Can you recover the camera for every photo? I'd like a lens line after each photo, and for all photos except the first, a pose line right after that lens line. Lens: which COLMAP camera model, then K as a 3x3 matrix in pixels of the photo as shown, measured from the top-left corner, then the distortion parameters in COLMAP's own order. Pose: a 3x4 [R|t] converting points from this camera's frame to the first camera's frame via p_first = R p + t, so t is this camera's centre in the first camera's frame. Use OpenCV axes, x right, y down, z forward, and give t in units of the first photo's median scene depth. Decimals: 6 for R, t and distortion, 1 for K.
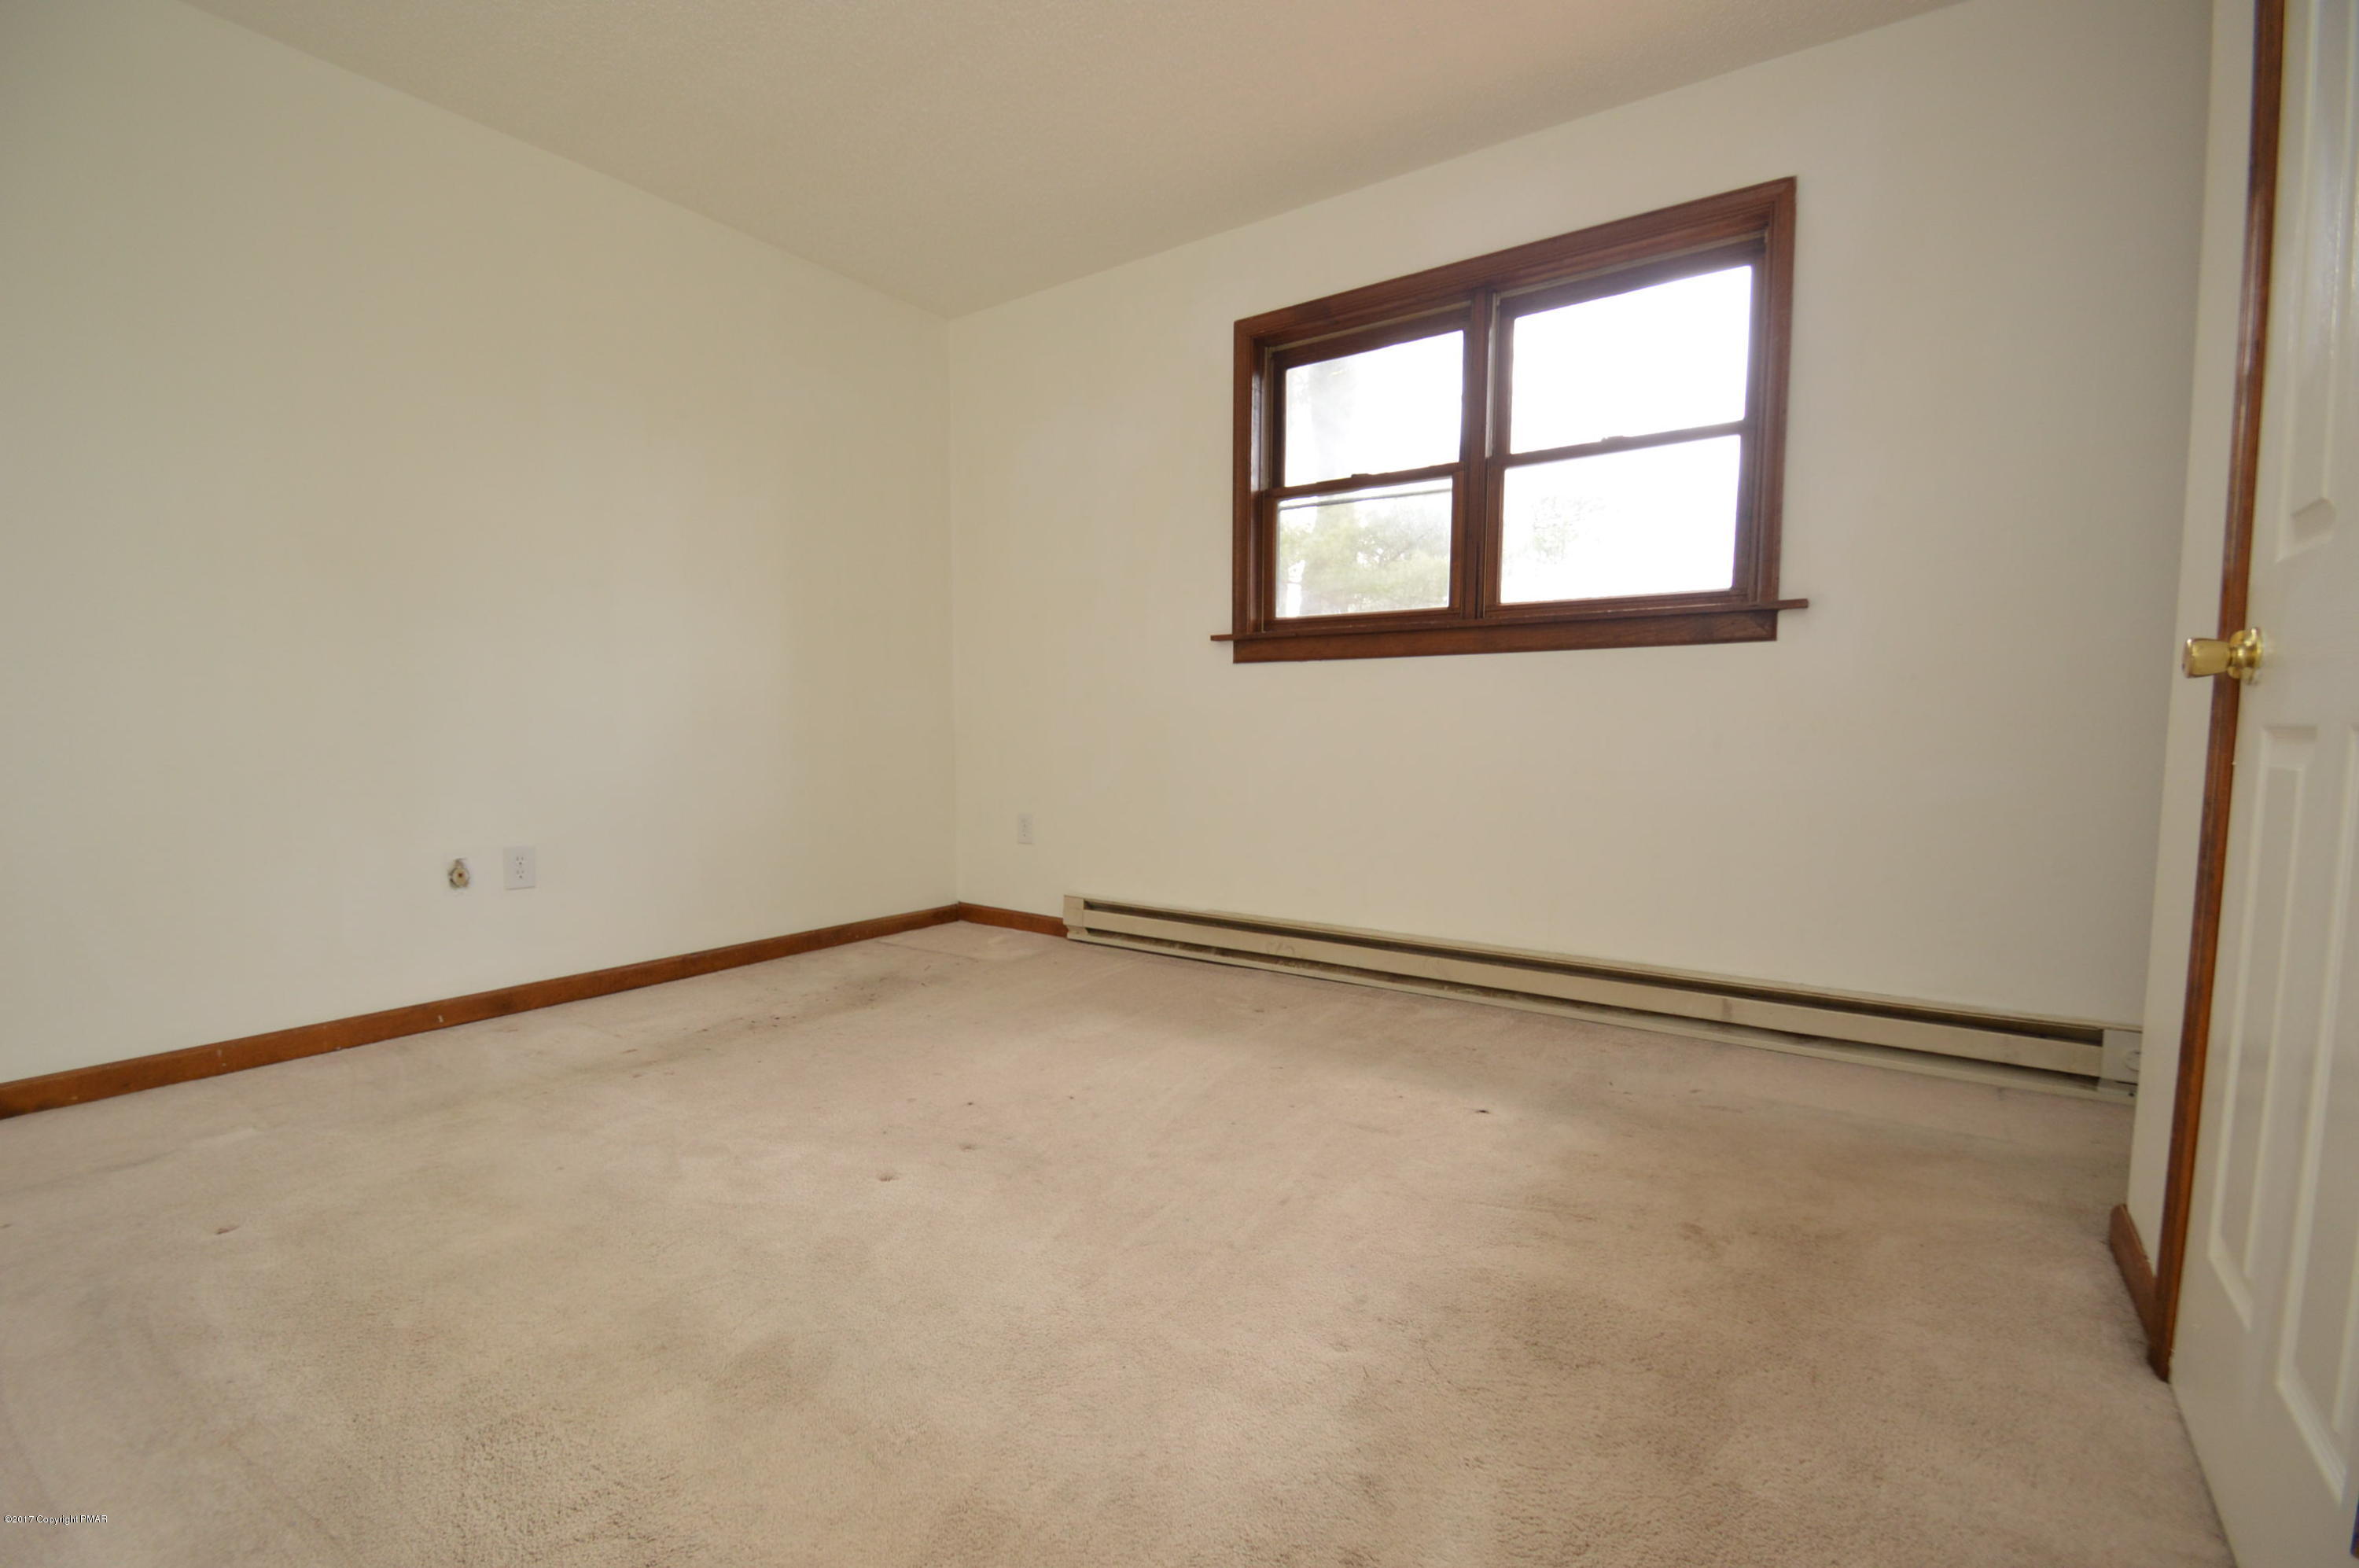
lens RADIAL K [[1127.0, 0, 1168.3], [0, 1127.0, 795.2], [0, 0, 1]] dist [0.001751, 0.000372]
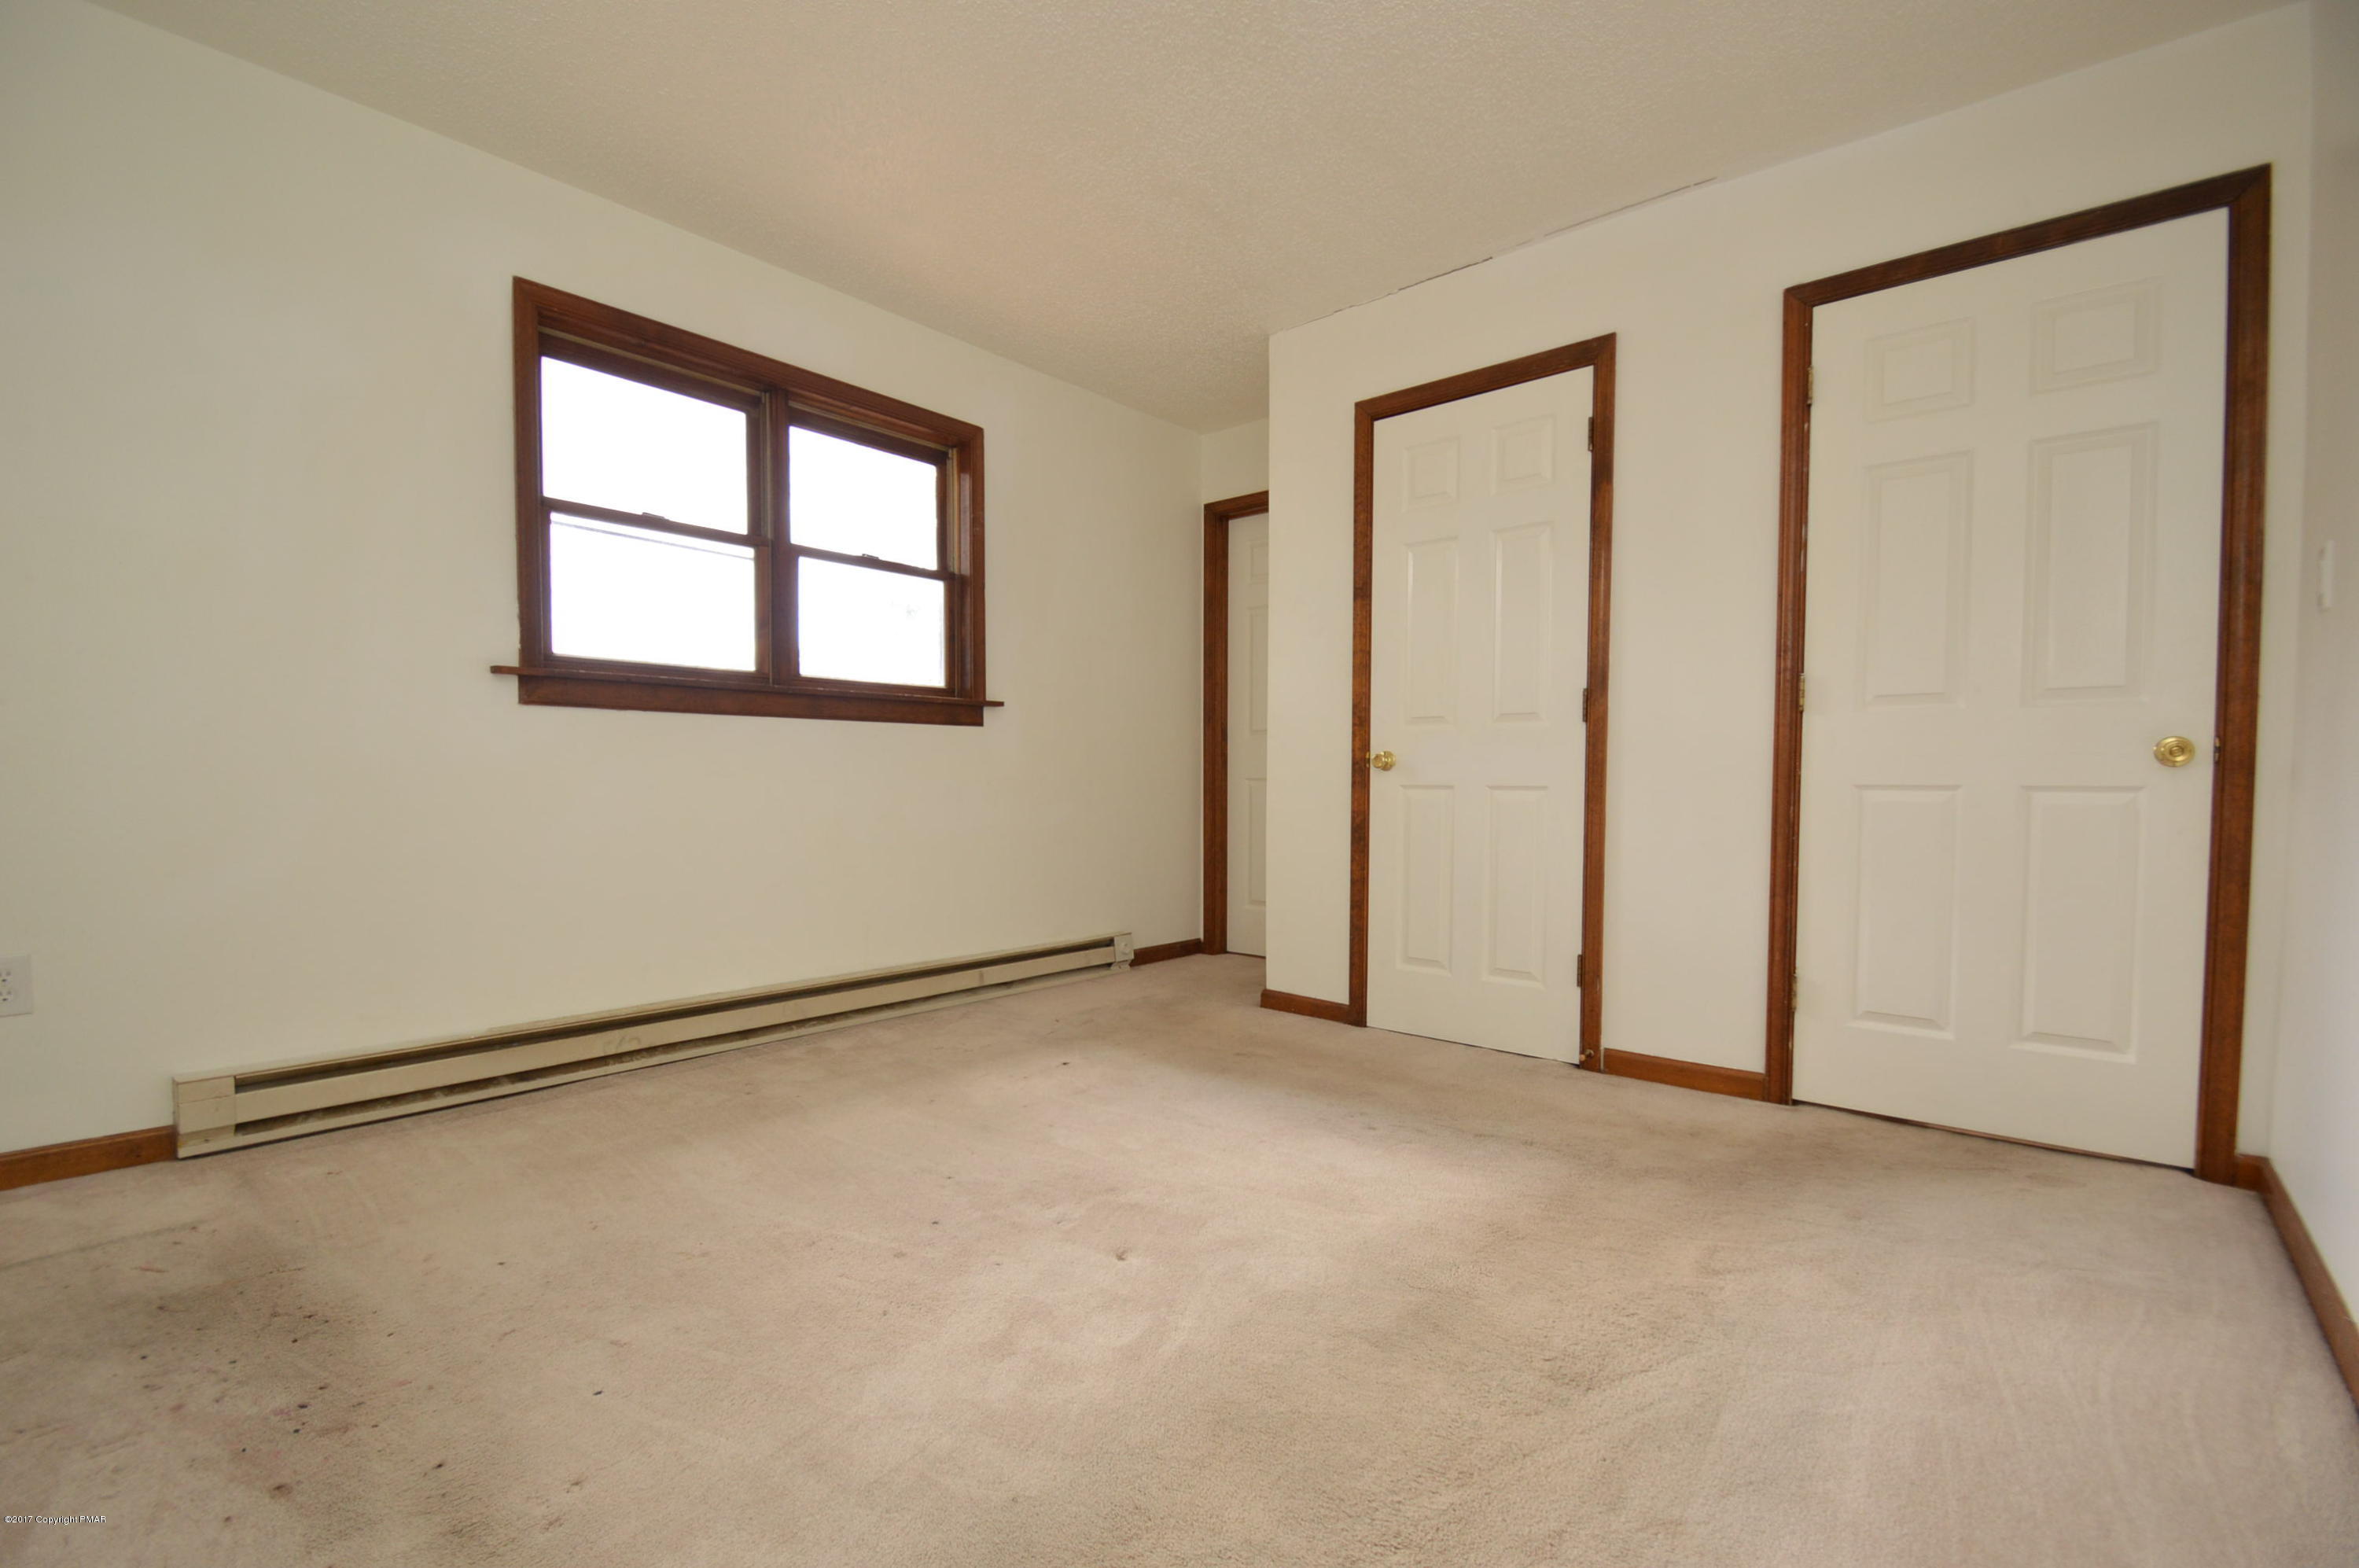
lens RADIAL K [[1059.2, 0, 1181.5], [0, 1059.2, 791.2], [0, 0, 1]] dist [0.003278, -0.001827]
pose [[0.044409, -0.008727, 0.998975, -0.754132], [0.061073, 0.998115, 0.006004, -0.037653], [-0.997145, 0.060744, 0.044859, 0.585175]]
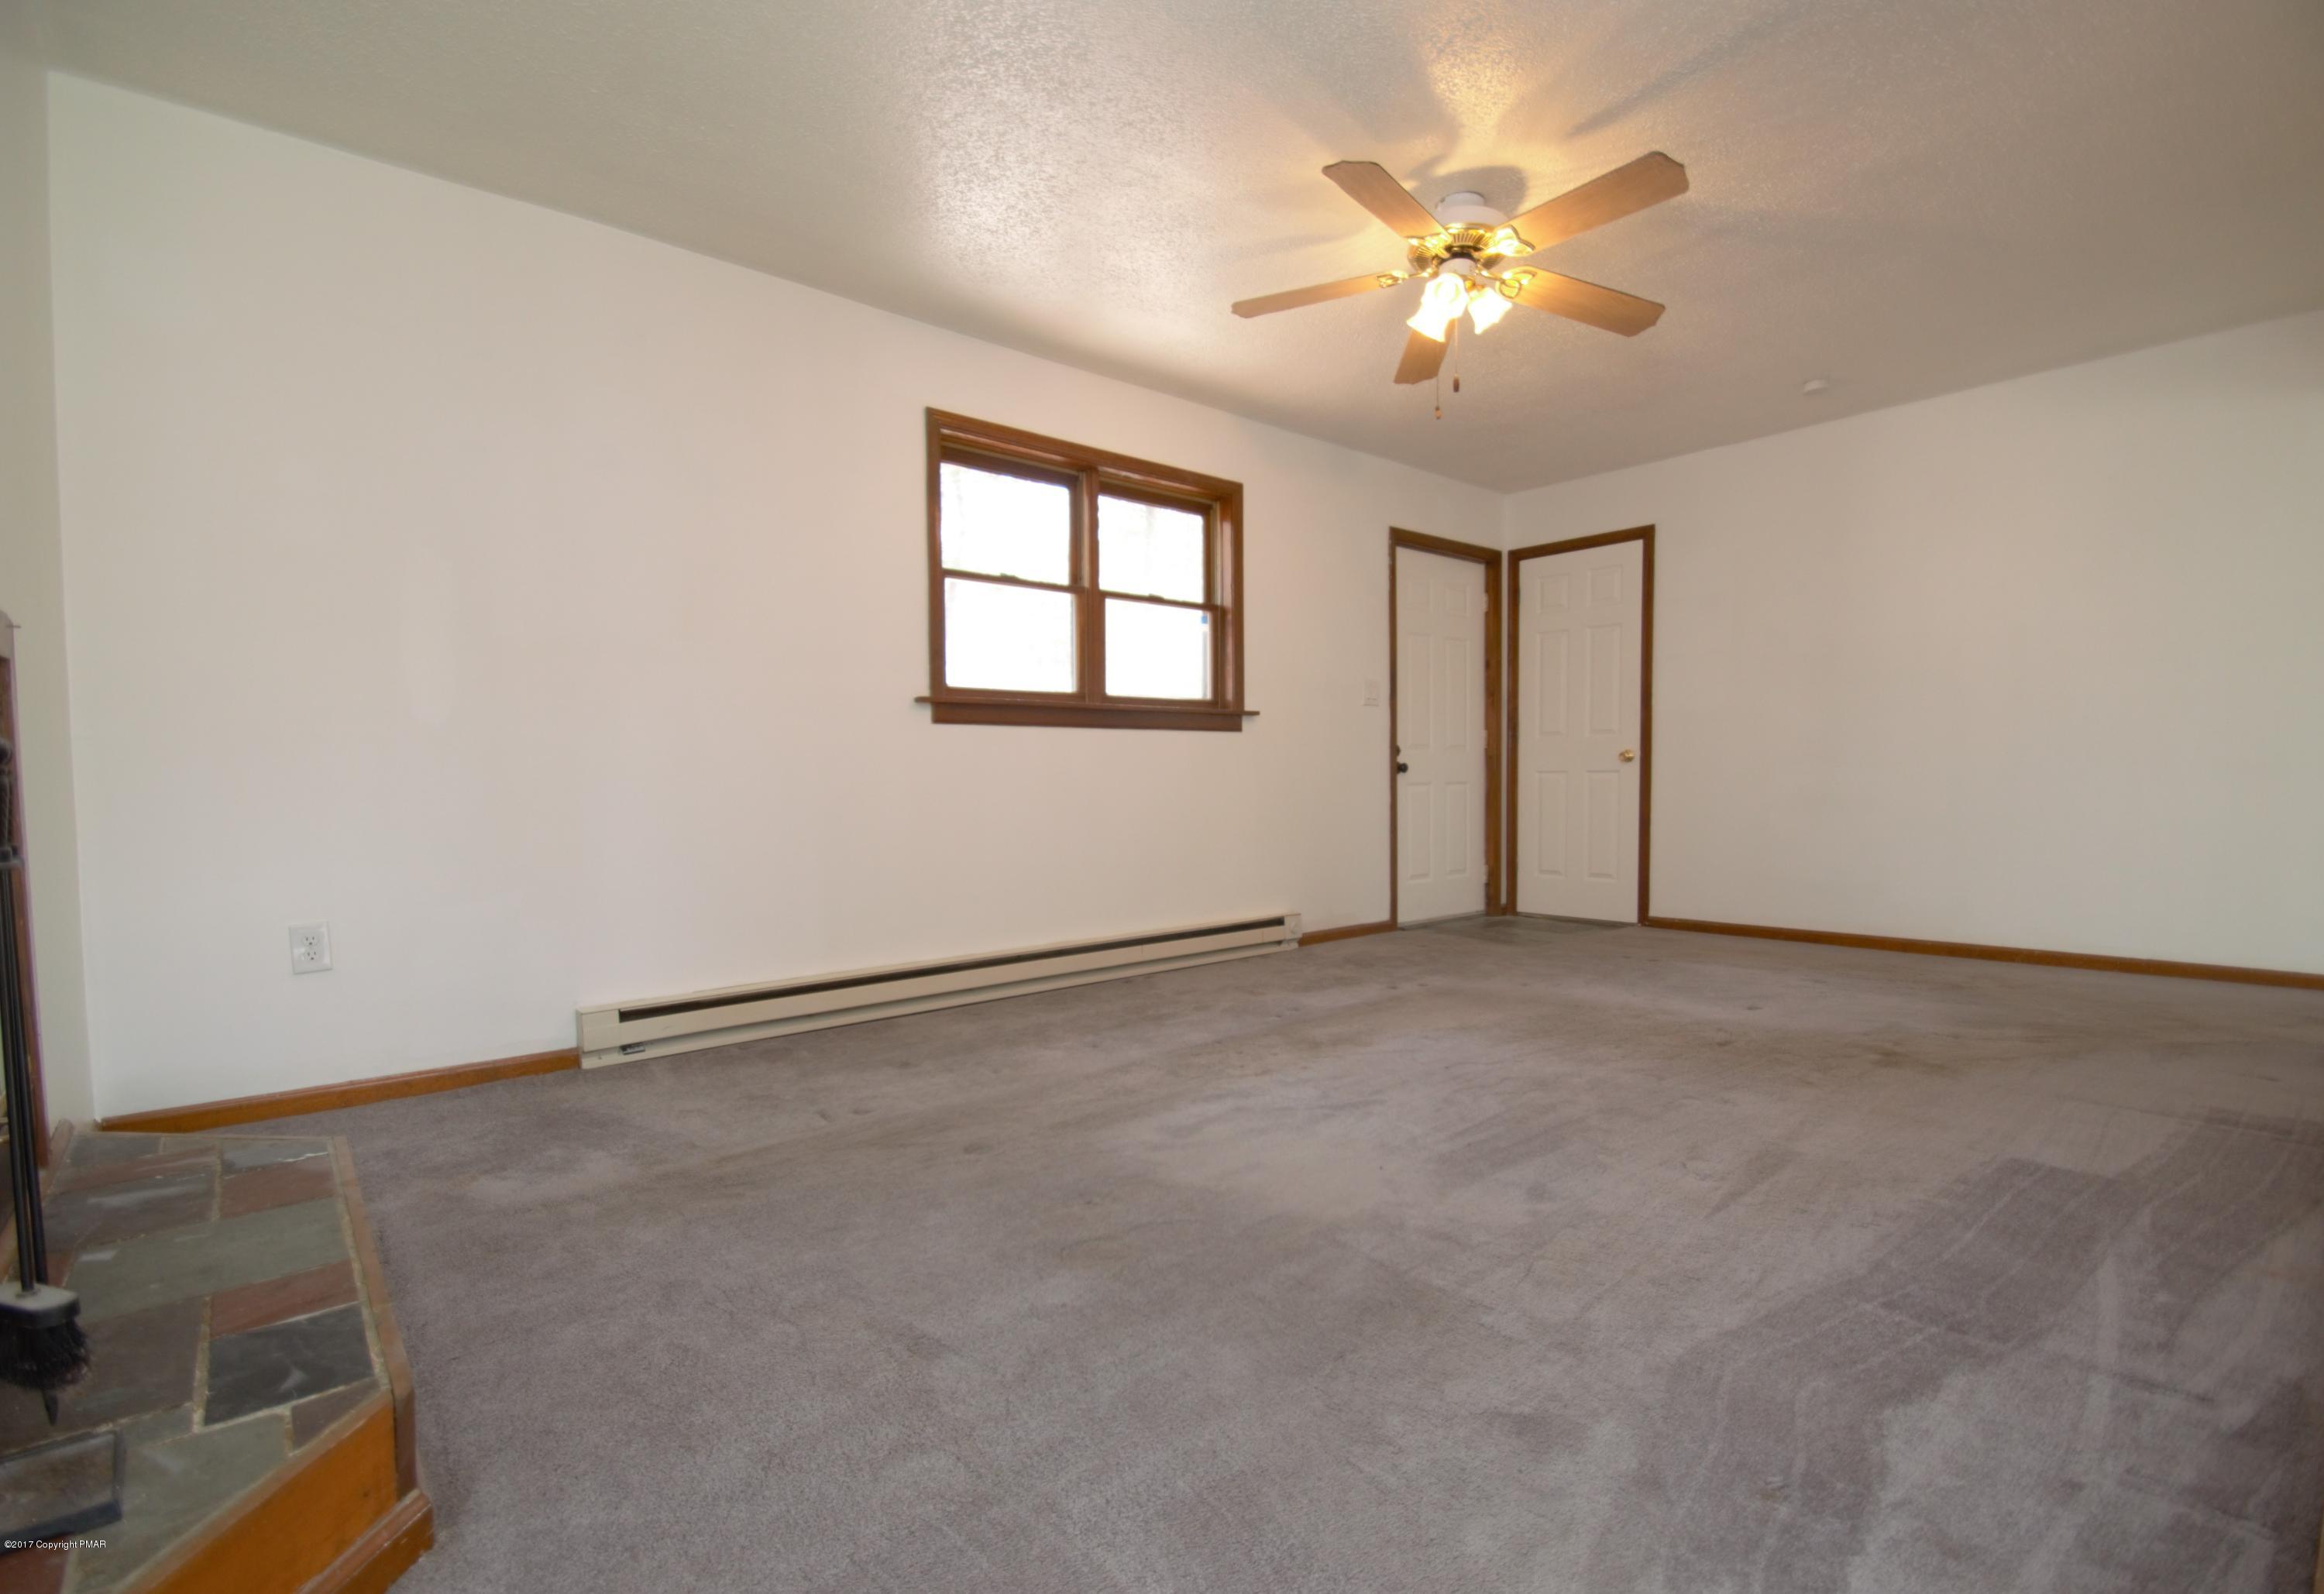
lens RADIAL K [[1000.3, 0, 1066.2], [0, 1000.3, 812.7], [0, 0, 1]] dist [-0.002818, -0.000046]
pose [[0.262548, -0.035323, 0.964272, -0.943283], [0.073658, 0.997148, 0.016472, -0.046953], [-0.962103, 0.066702, 0.264401, 0.734259]]
